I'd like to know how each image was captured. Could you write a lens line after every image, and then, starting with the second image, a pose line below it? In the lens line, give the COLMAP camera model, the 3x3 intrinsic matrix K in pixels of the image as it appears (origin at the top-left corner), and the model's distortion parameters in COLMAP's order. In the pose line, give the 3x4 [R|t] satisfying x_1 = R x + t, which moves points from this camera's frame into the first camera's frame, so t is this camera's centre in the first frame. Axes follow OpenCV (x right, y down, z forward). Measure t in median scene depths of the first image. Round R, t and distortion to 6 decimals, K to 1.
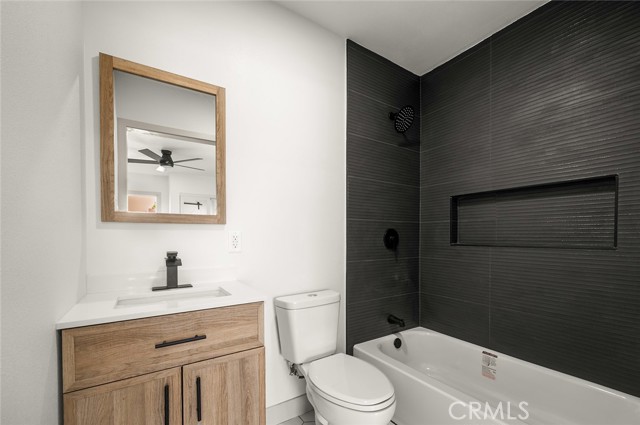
lens RADIAL K [[281.6, 0, 339.1], [0, 281.6, 236.9], [0, 0, 1]] dist [0.002094, 0.000191]
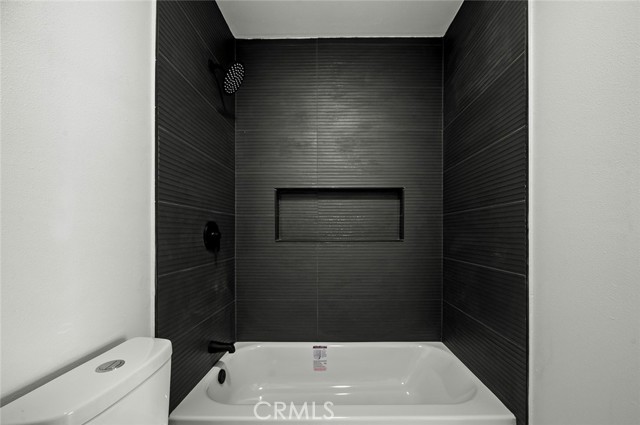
lens RADIAL K [[251.7, 0, 322.3], [0, 251.7, 232.6], [0, 0, 1]] dist [-0.000070, -0.000071]
pose [[0.576058, -0.000789, 0.817409, -0.182967], [0.004792, 0.999986, -0.002412, 0.002327], [-0.817395, 0.005307, 0.576053, 0.409089]]
